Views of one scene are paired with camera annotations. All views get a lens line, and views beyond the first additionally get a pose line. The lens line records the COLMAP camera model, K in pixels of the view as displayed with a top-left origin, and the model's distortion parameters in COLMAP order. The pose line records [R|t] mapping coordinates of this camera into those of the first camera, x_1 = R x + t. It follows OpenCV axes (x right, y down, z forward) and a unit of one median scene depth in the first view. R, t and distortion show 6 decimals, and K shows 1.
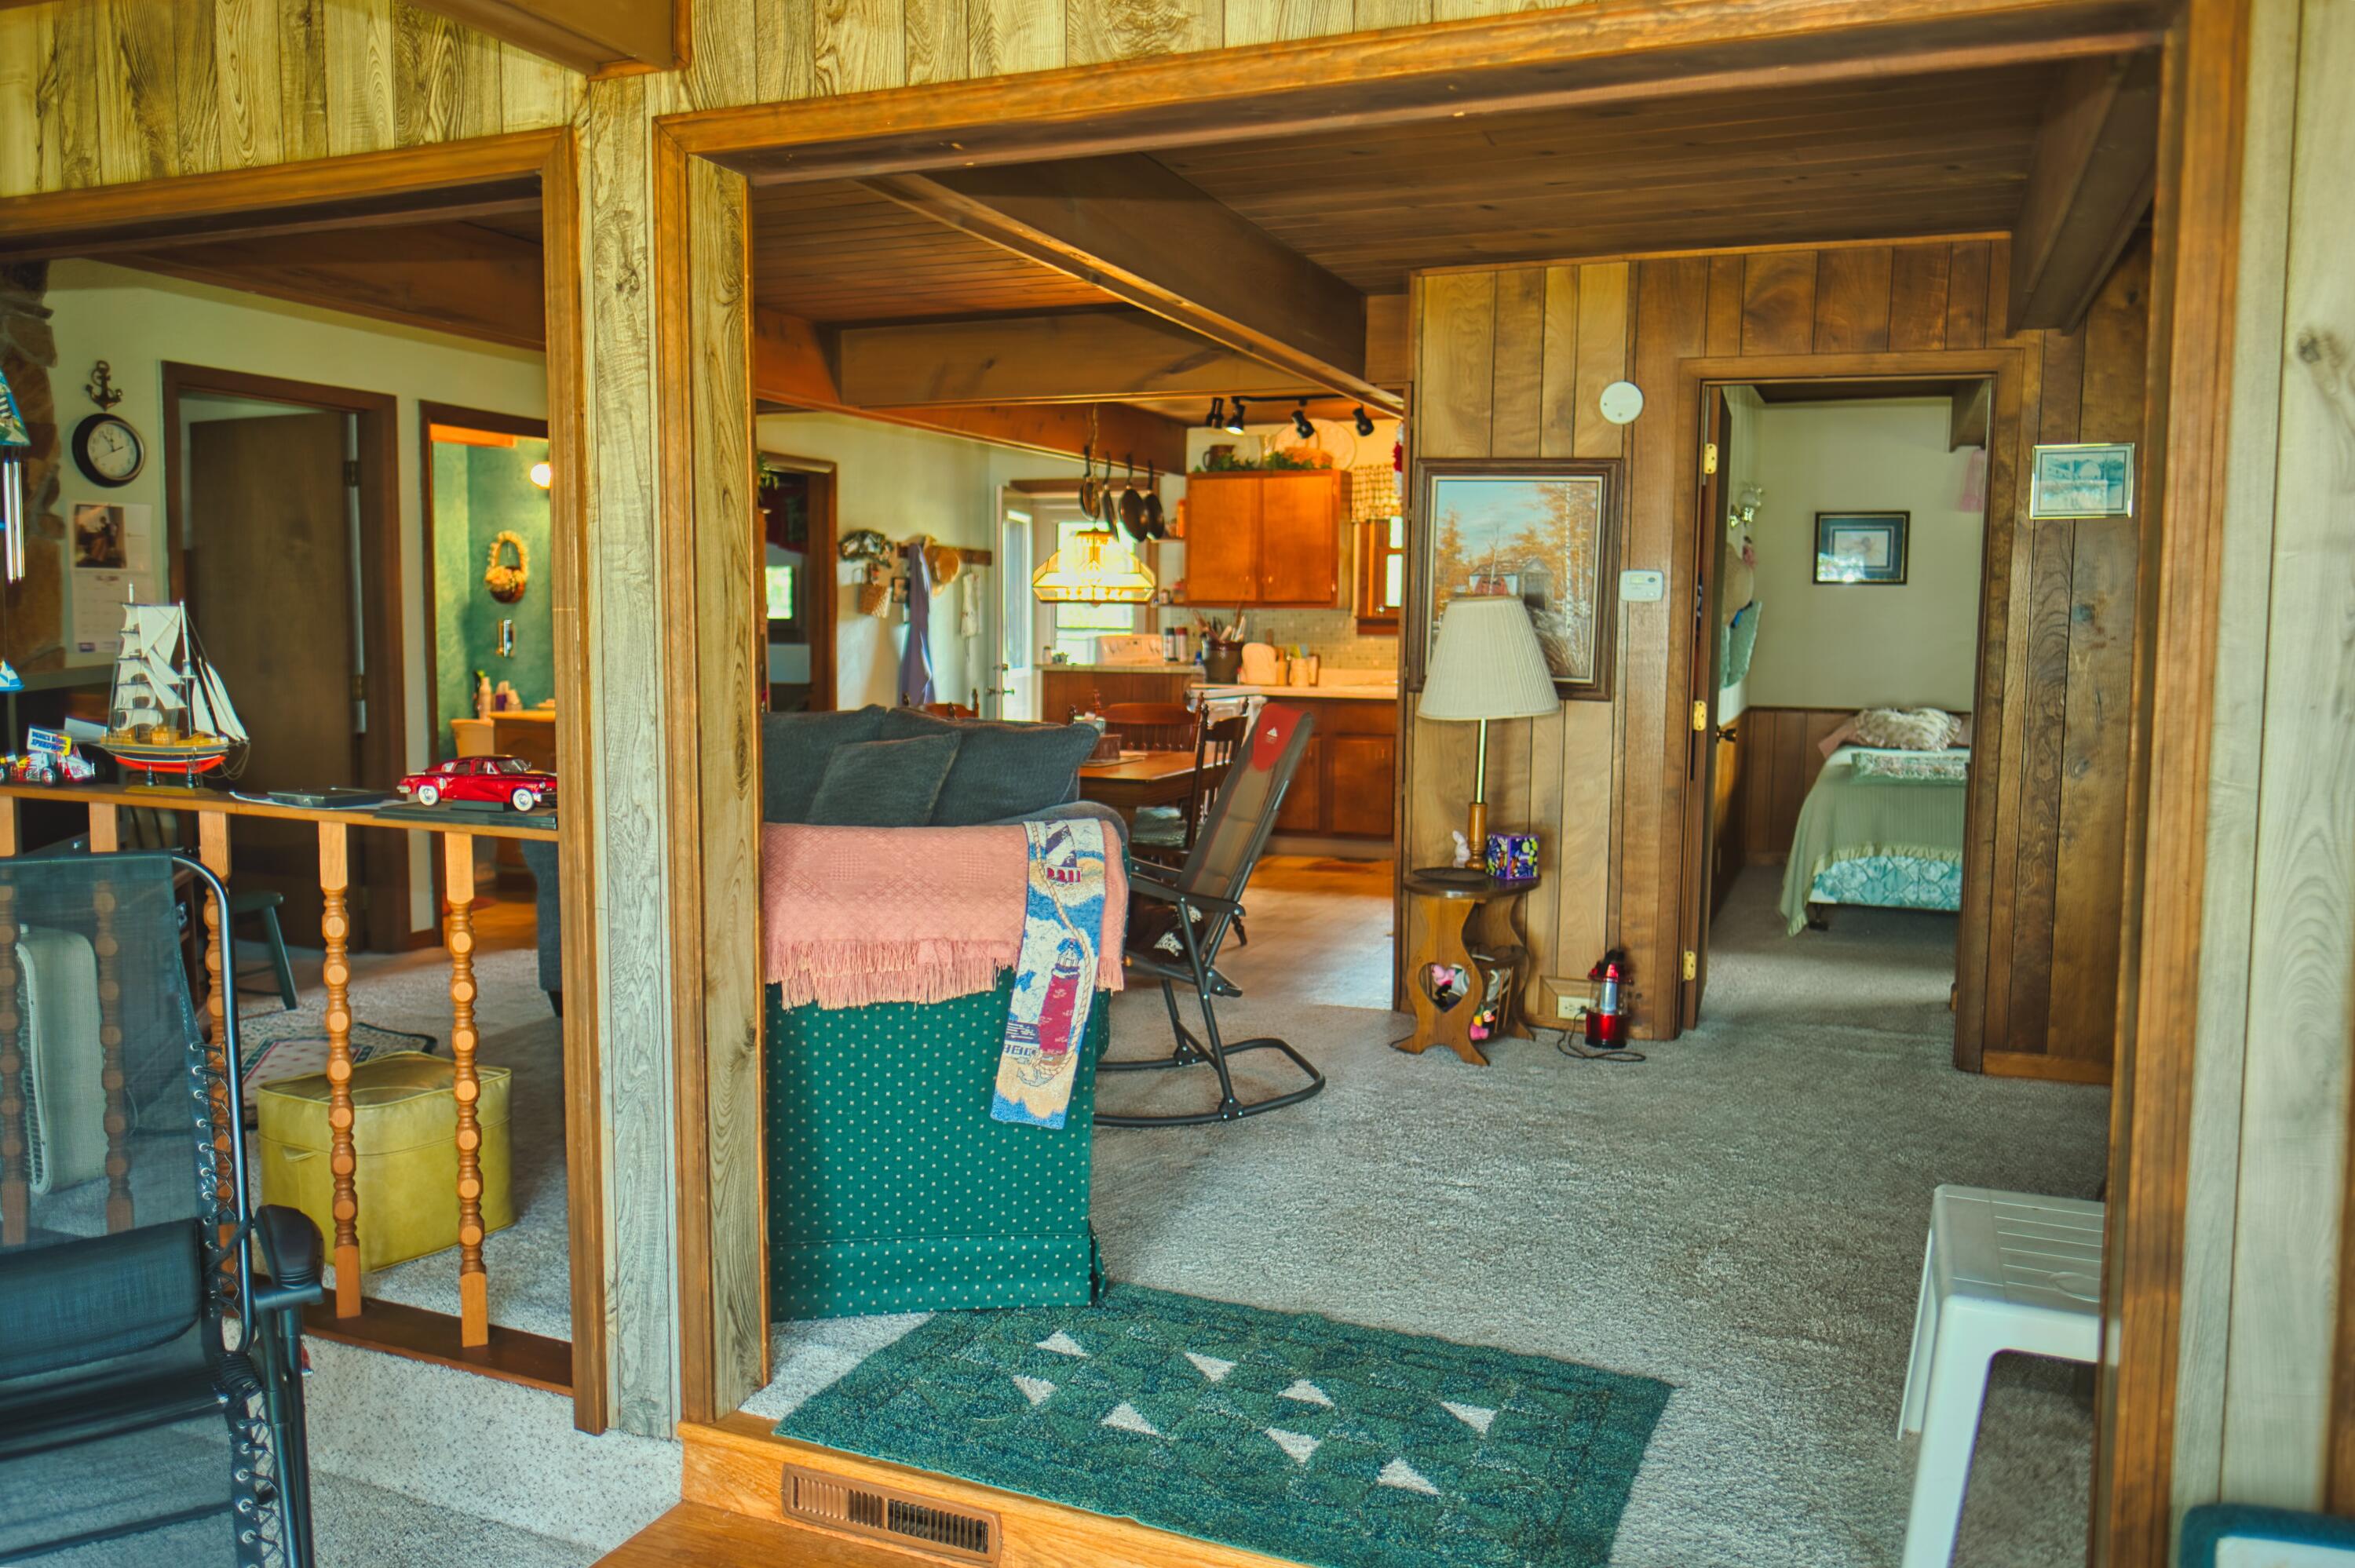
lens RADIAL K [[1661.1, 0, 1161.2], [0, 1661.1, 776.7], [0, 0, 1]] dist [-0.011452, 0.007953]
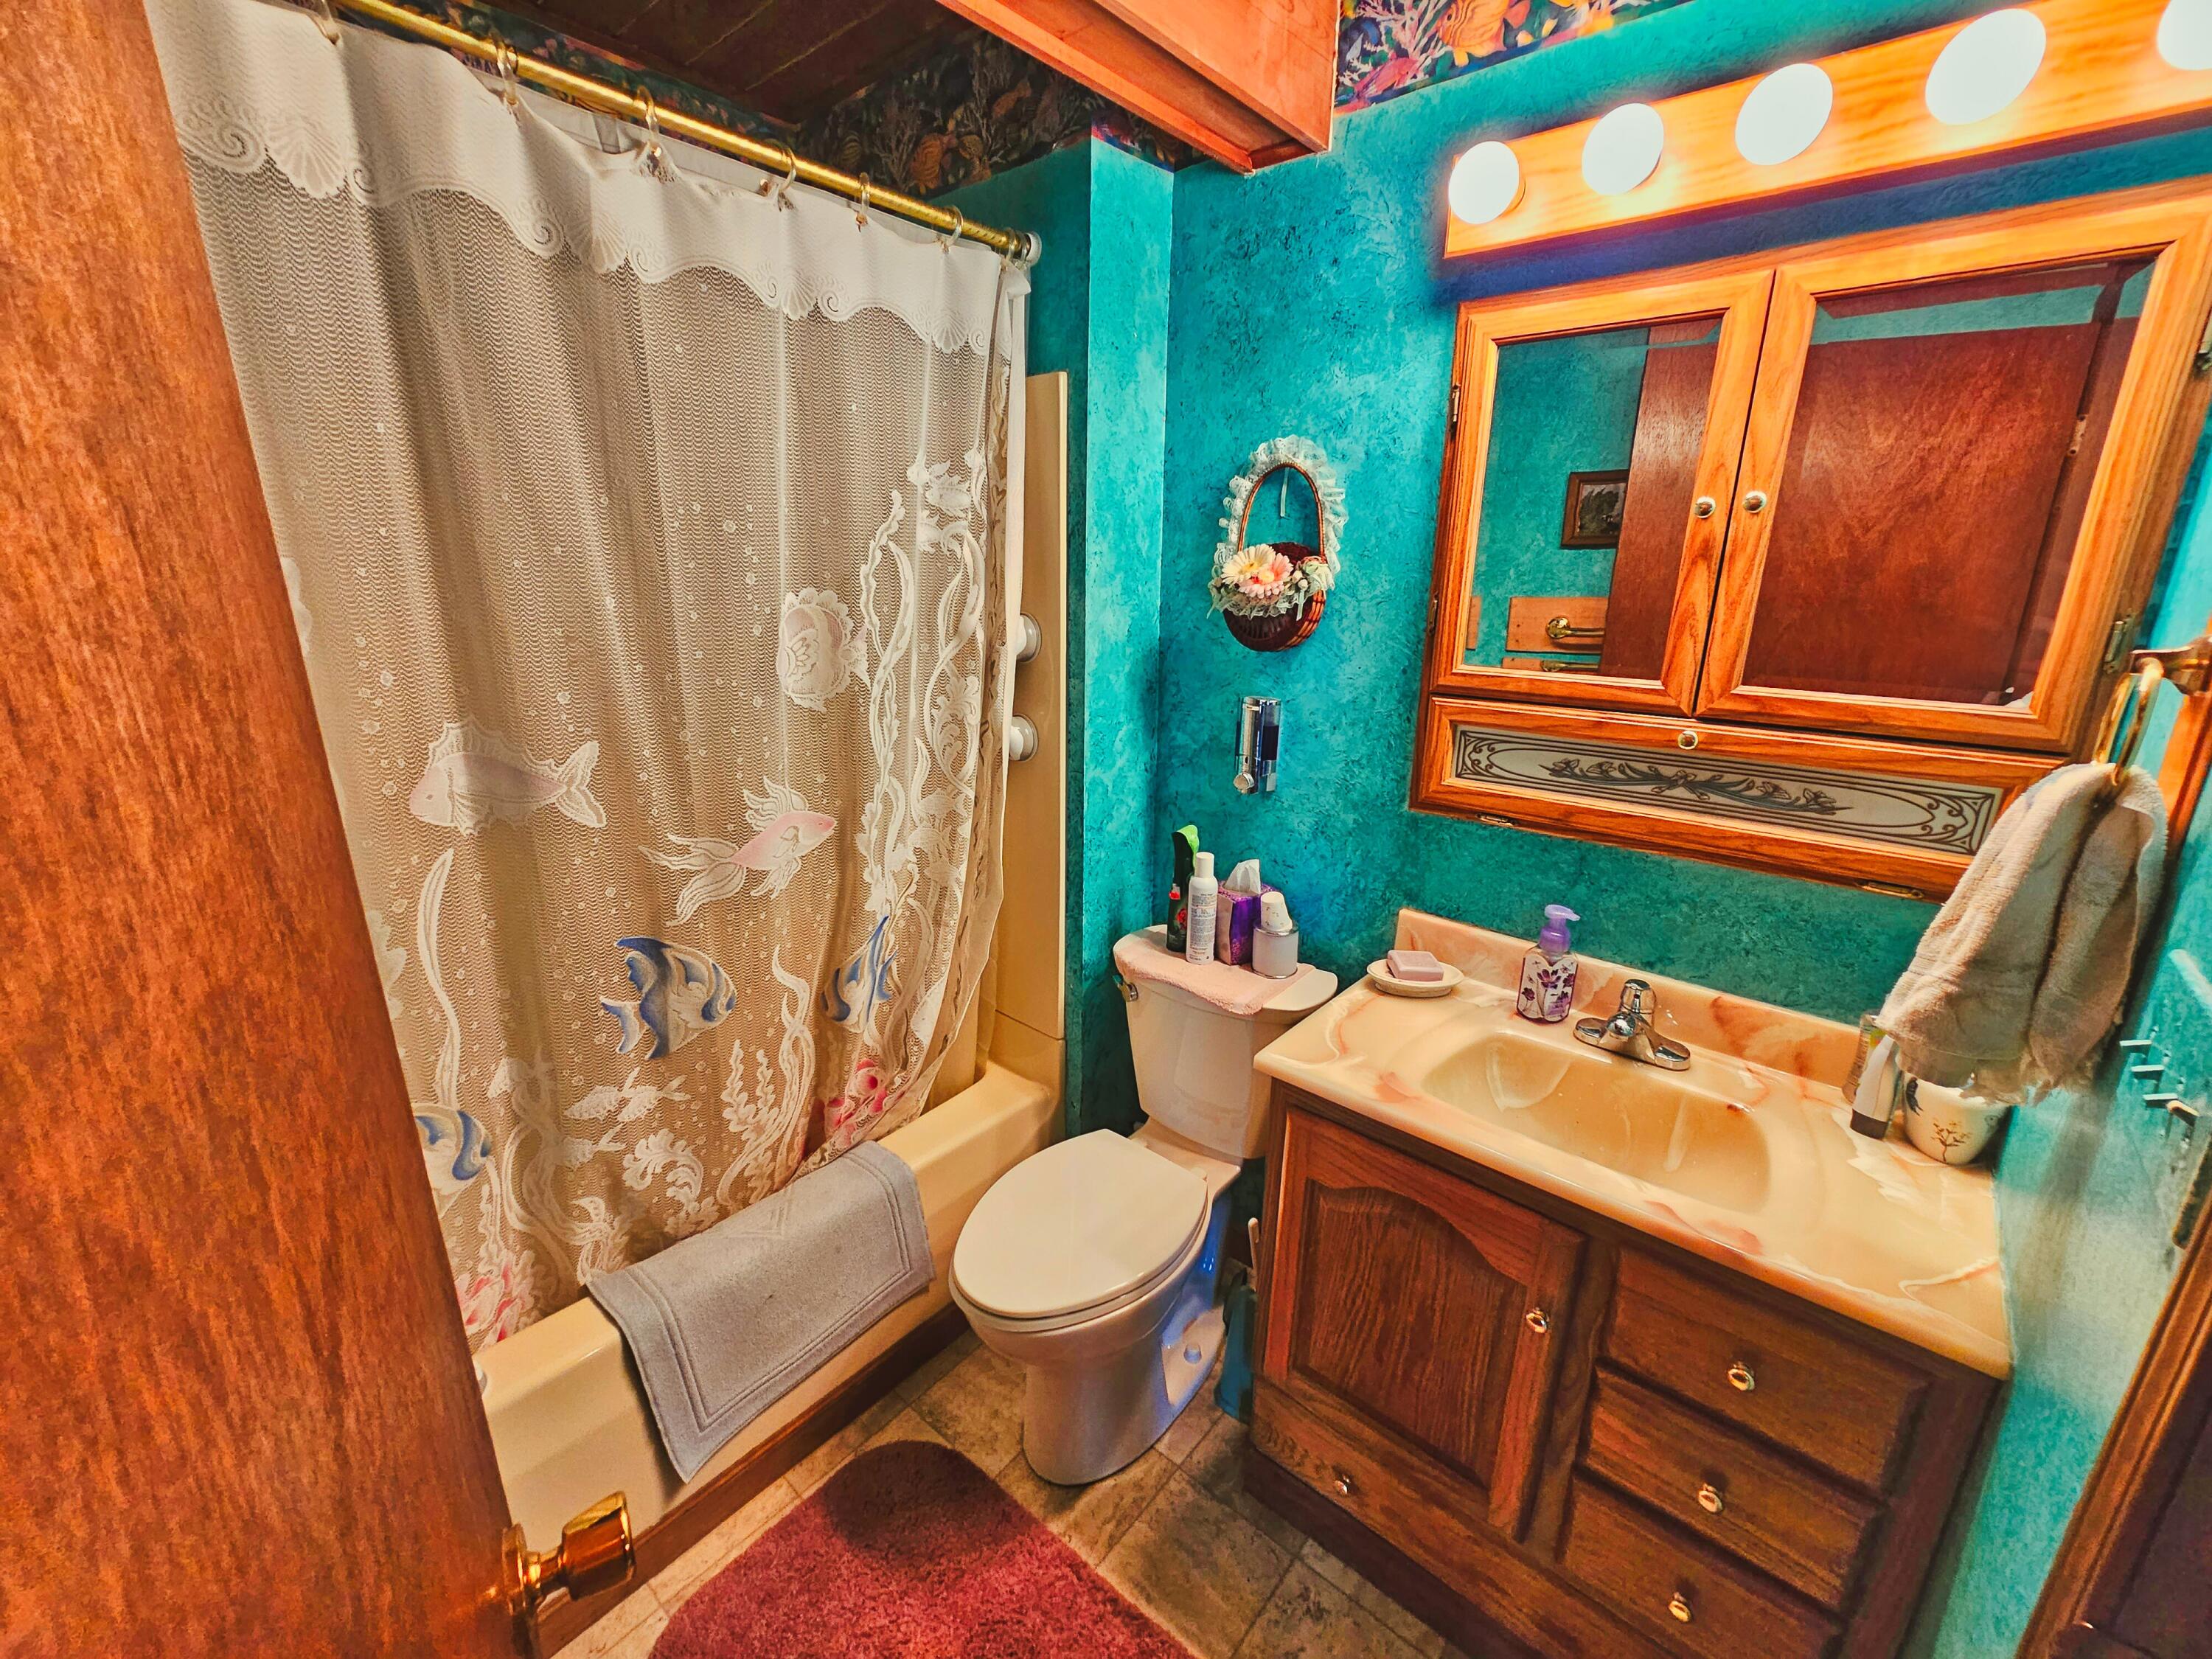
lens RADIAL K [[908.5, 0, 1109.5], [0, 908.5, 823.8], [0, 0, 1]] dist [-0.000906, 0.001475]
pose [[0.952156, 0.083583, -0.293960, -0.366751], [-0.028310, 0.981861, 0.187478, -0.103849], [0.304298, -0.170186, 0.937251, 0.799136]]
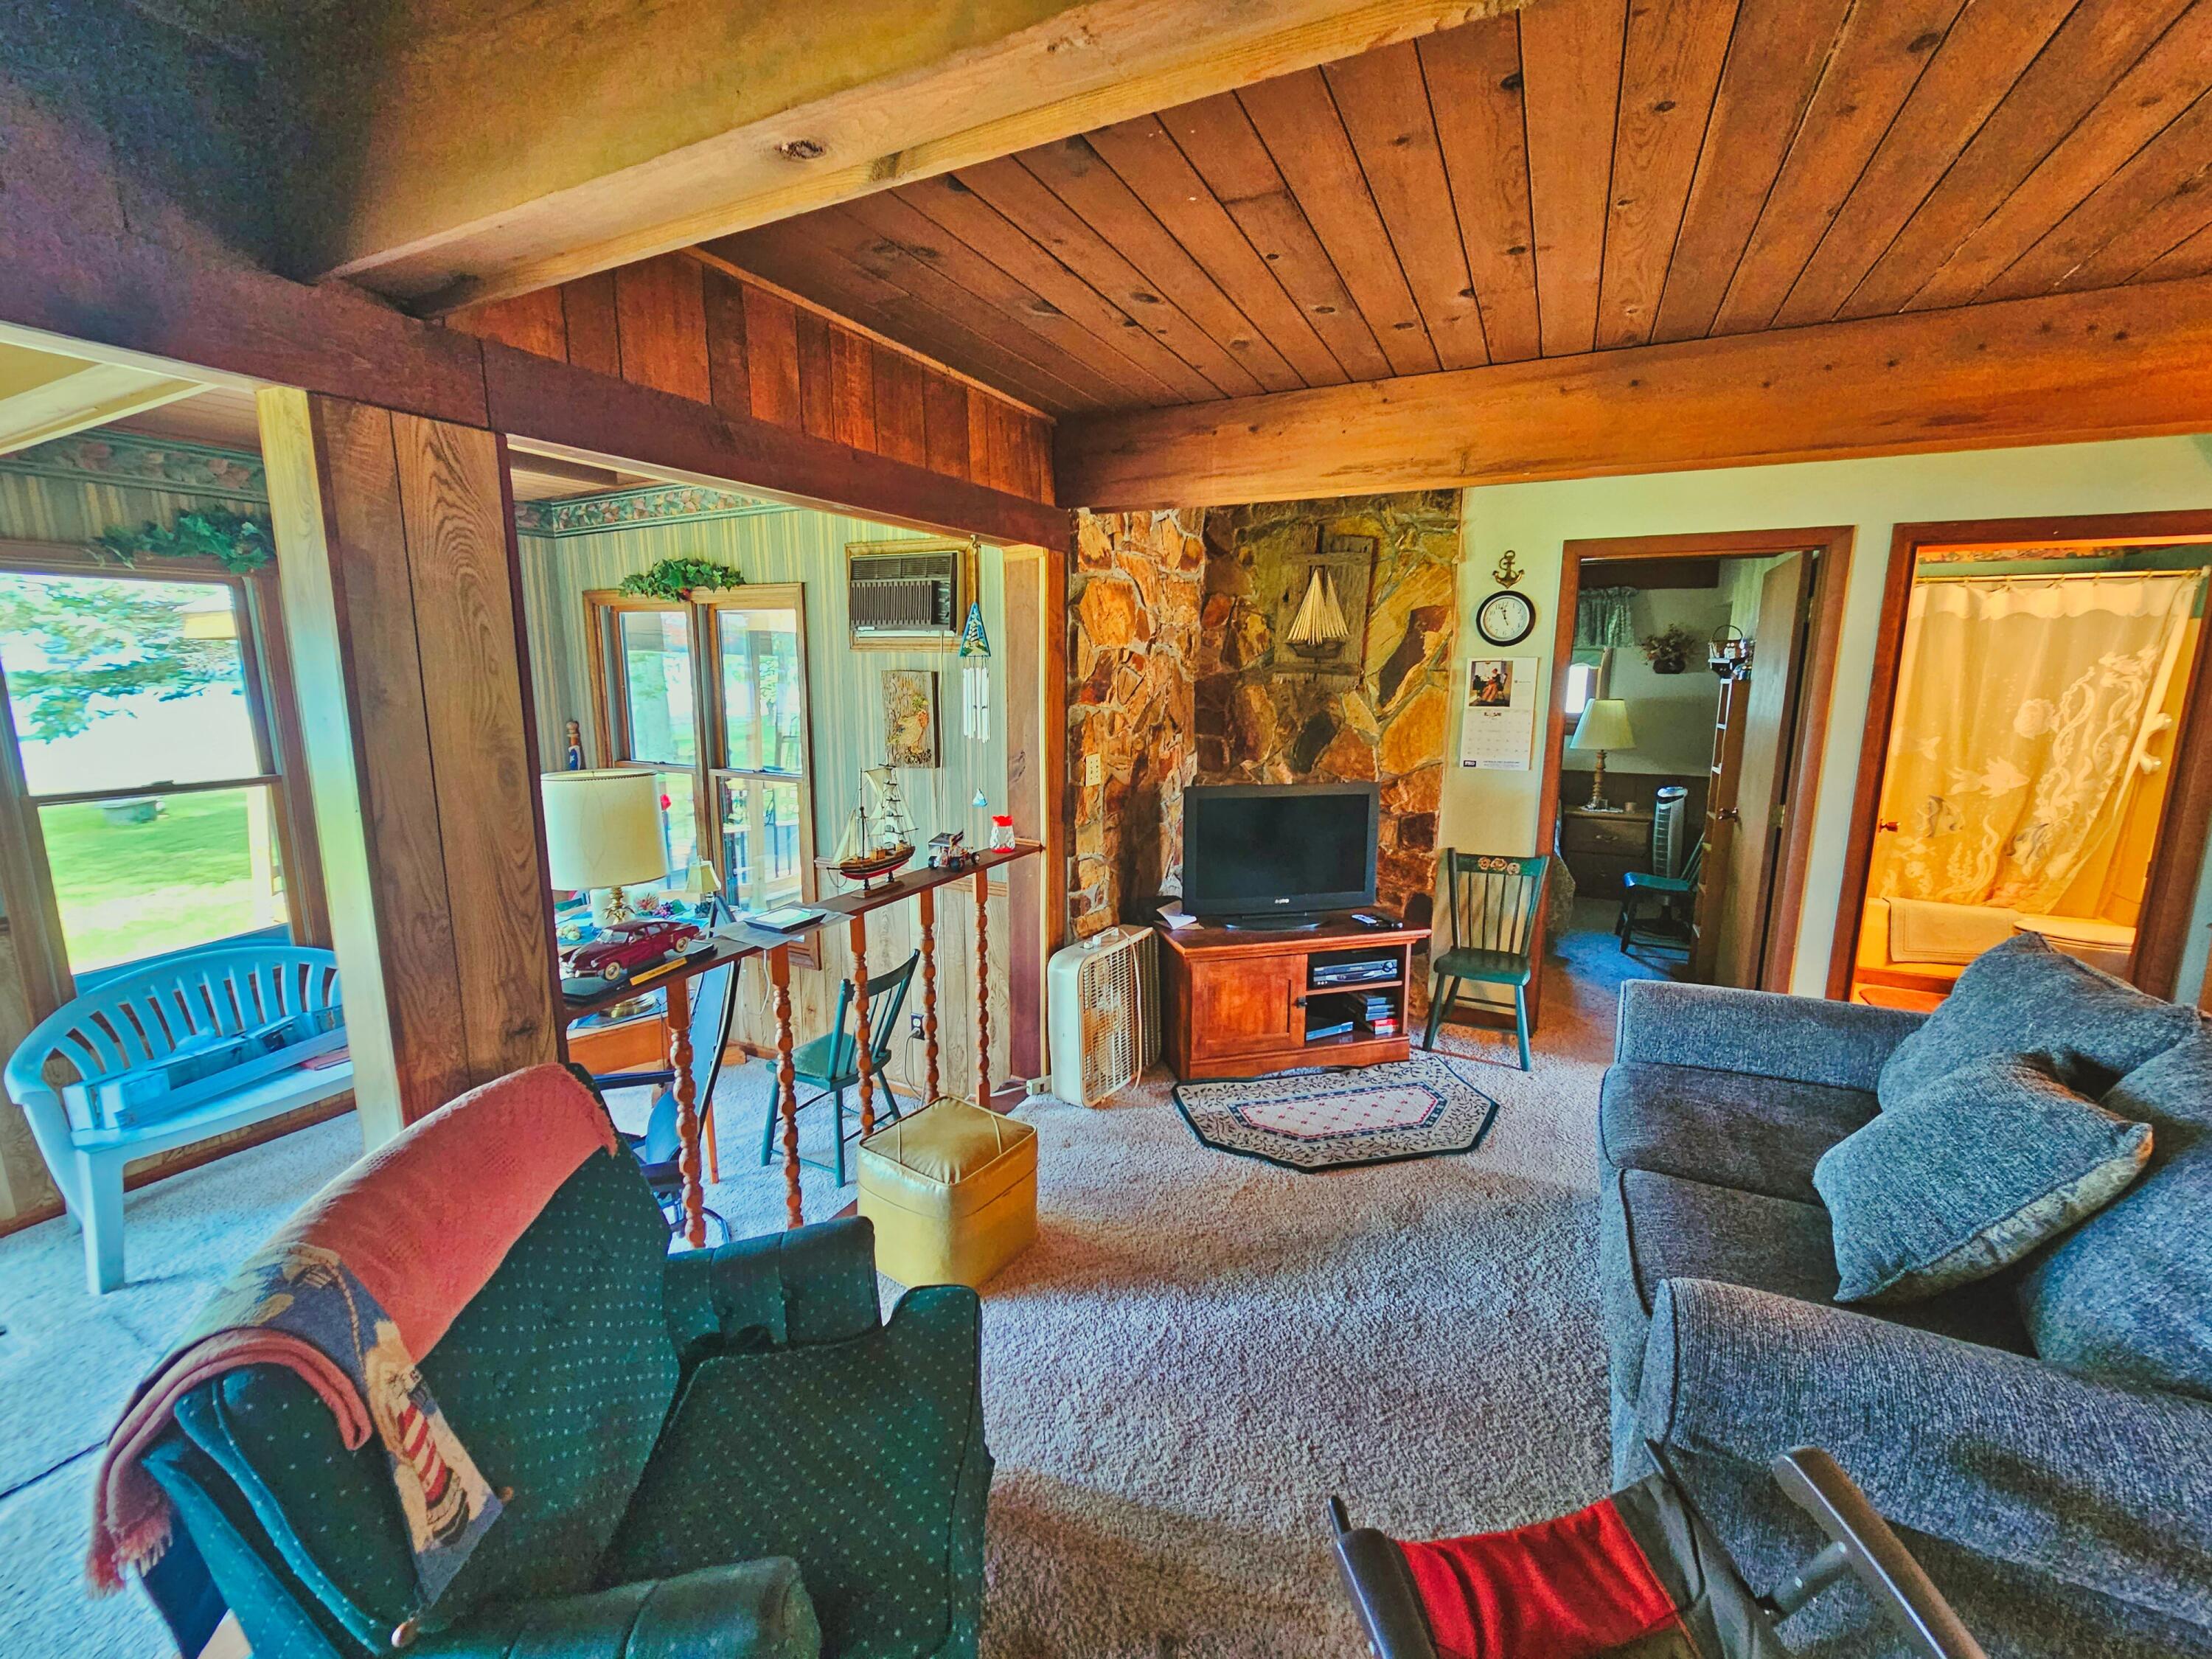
lens RADIAL K [[910.4, 0, 1117.9], [0, 910.4, 826.2], [0, 0, 1]] dist [-0.004821, 0.002425]
pose [[-0.036212, 0.163651, -0.985854, 0.075819], [-0.101435, 0.980804, 0.166538, -0.074878], [0.994183, 0.106031, -0.018917, 0.437693]]
